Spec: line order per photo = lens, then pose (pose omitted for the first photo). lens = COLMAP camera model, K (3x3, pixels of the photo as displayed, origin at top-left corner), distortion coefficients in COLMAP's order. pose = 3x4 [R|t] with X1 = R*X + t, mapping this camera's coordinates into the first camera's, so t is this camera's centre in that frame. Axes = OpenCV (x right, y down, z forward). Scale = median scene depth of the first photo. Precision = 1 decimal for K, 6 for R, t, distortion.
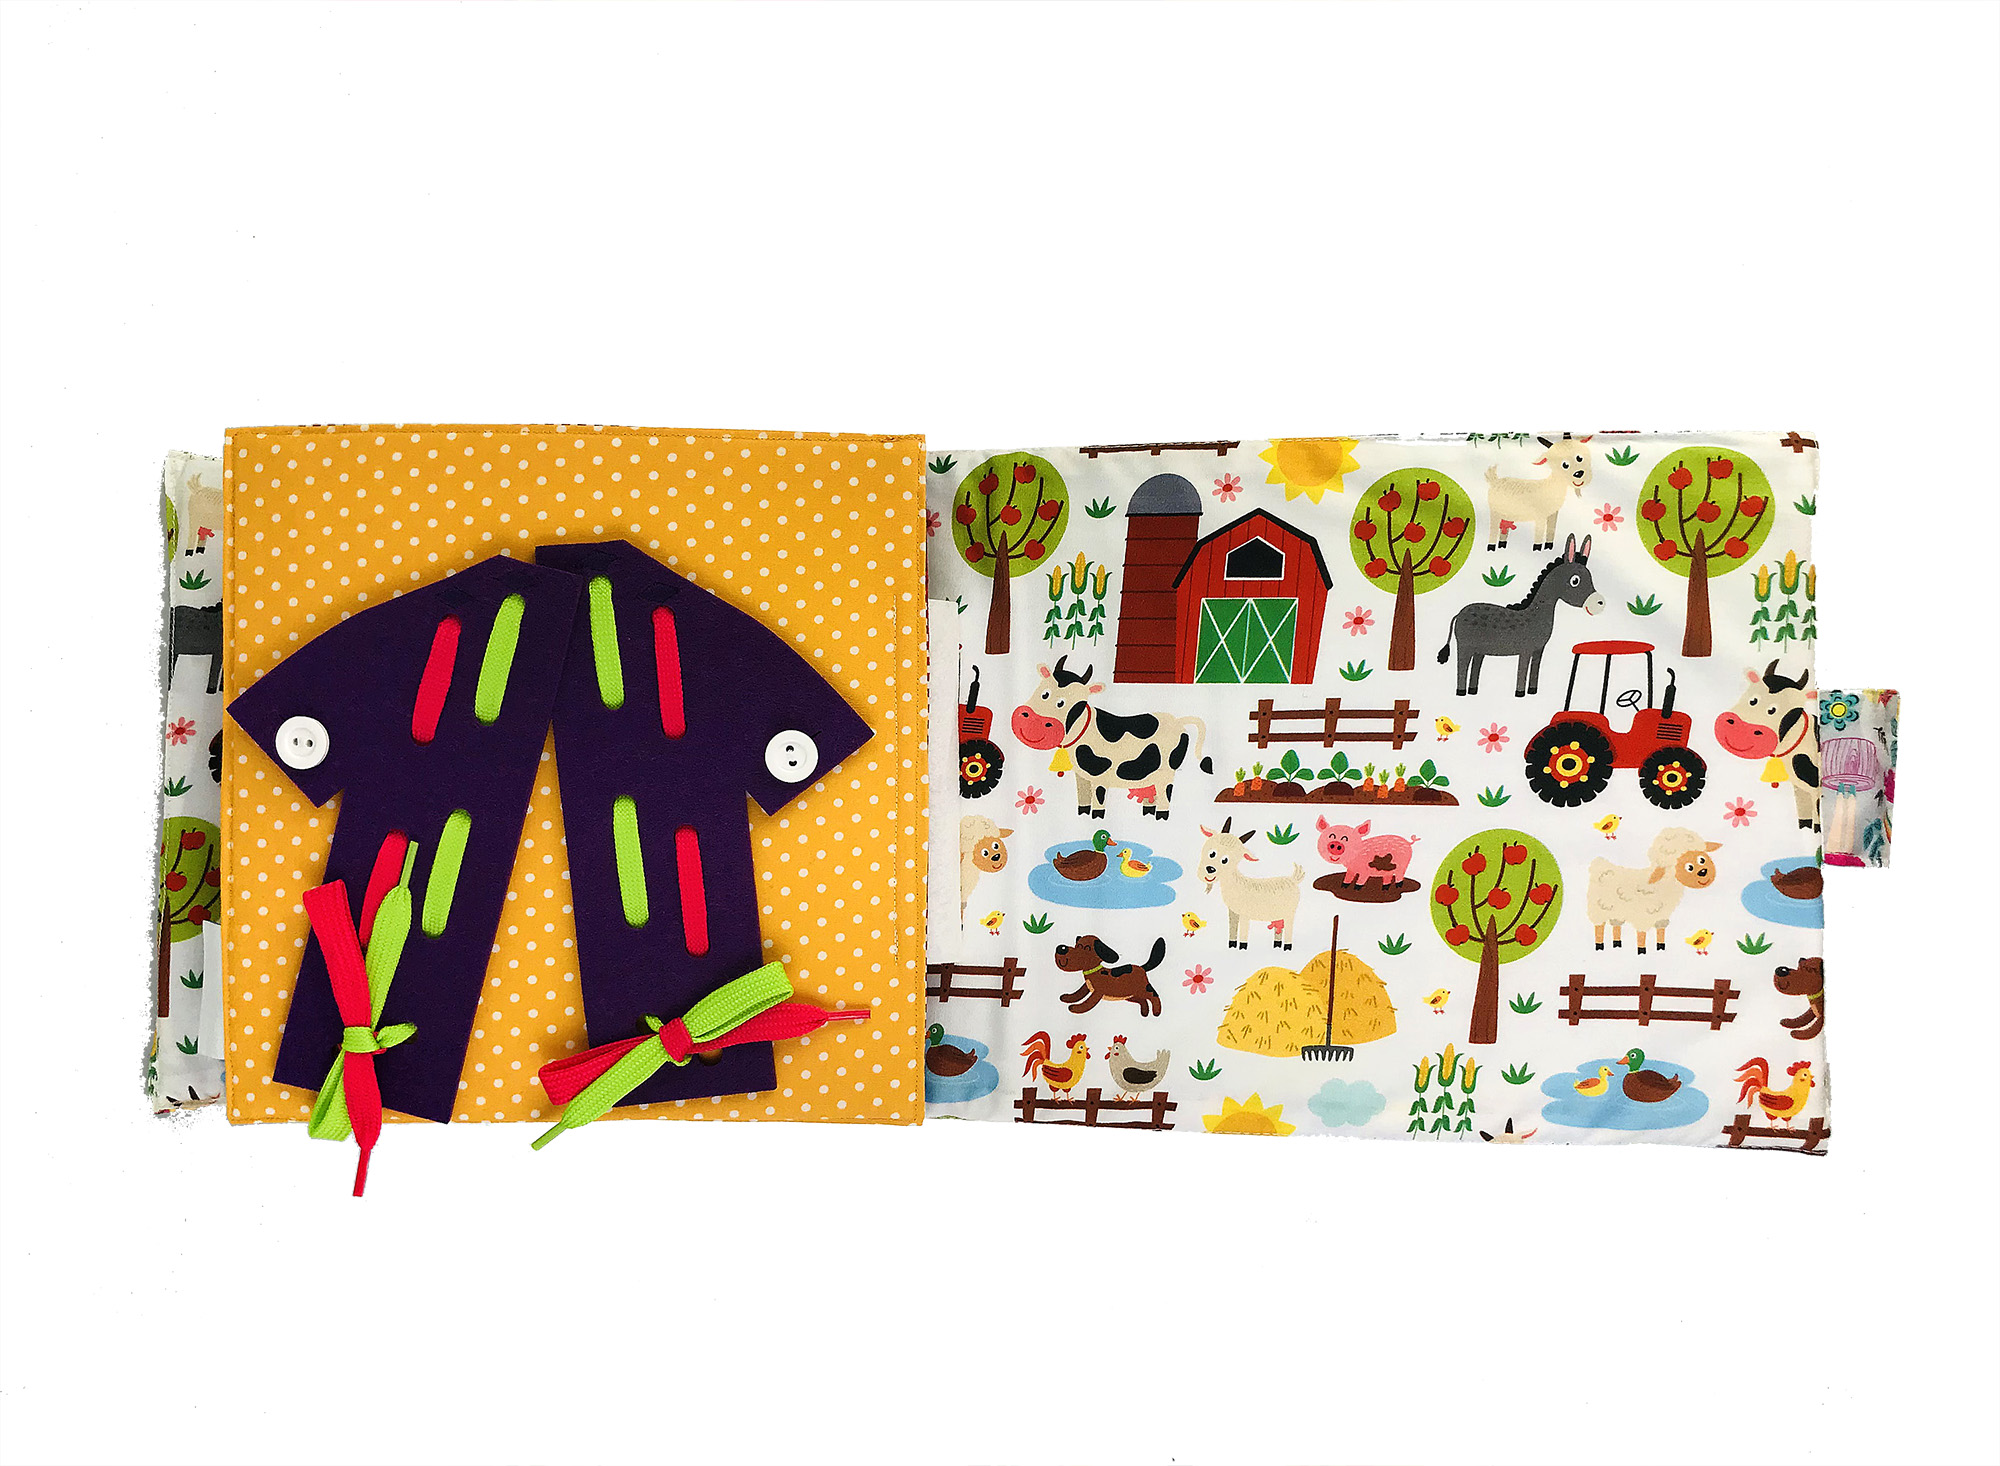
lens RADIAL K [[1741.9, 0, 1001.7], [0, 1741.9, 738.3], [0, 0, 1]] dist [-0.095841, -0.018193]
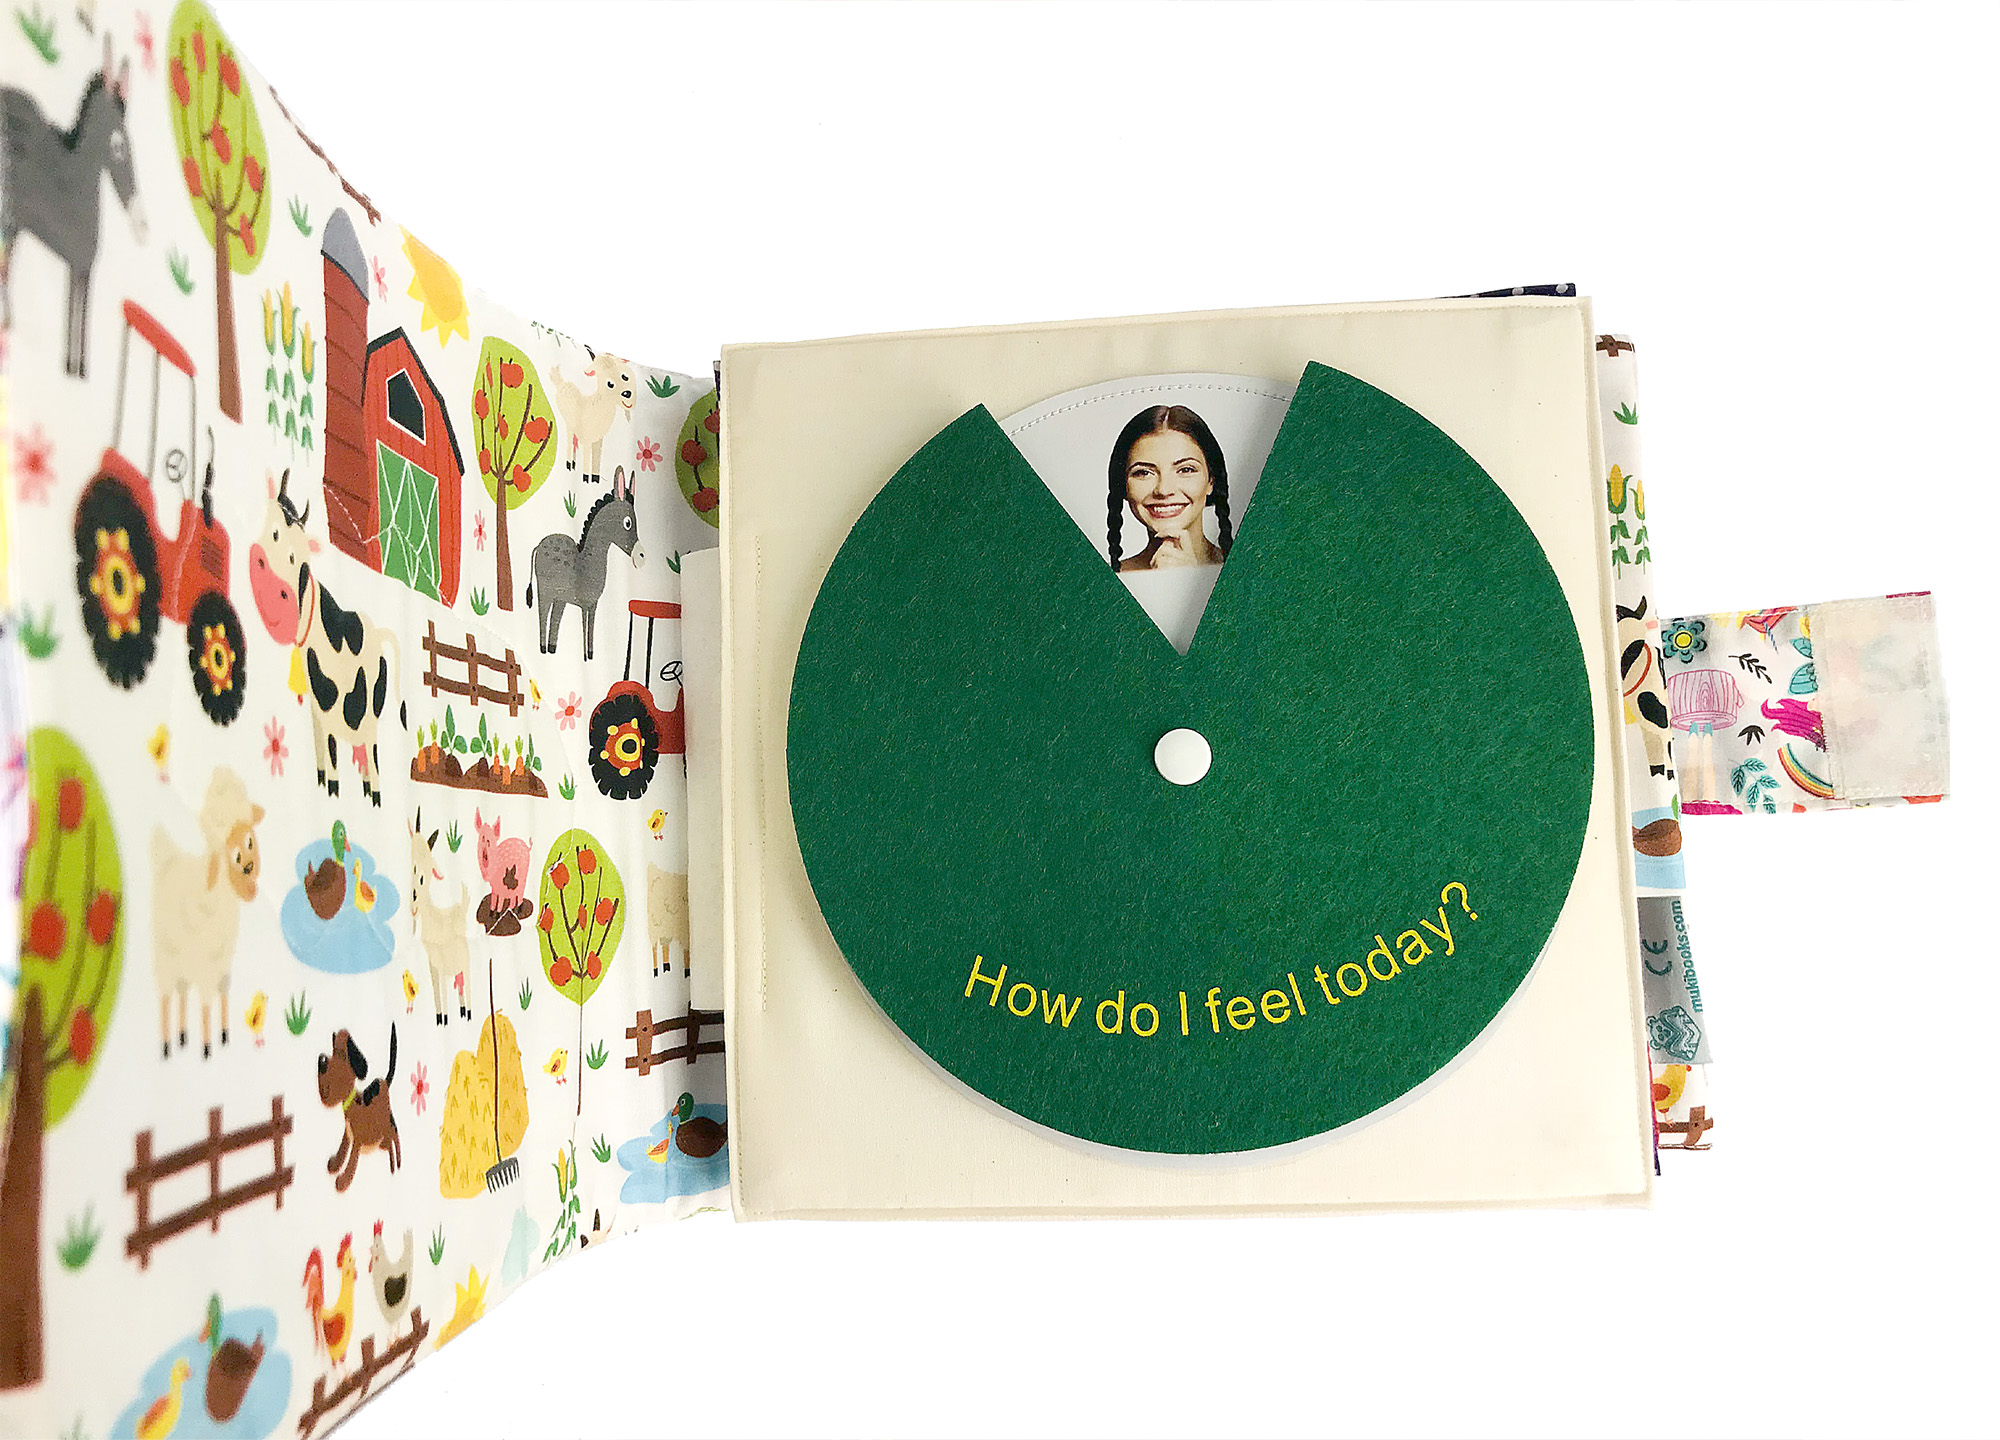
lens RADIAL K [[1518.7, 0, 999.5], [0, 1518.7, 703.1], [0, 0, 1]] dist [-0.003469, 0.000968]
pose [[0.480897, 0.050300, 0.875333, -0.277788], [-0.003131, 0.998445, -0.055654, 0.044397], [-0.876772, 0.024023, 0.480307, 0.674778]]
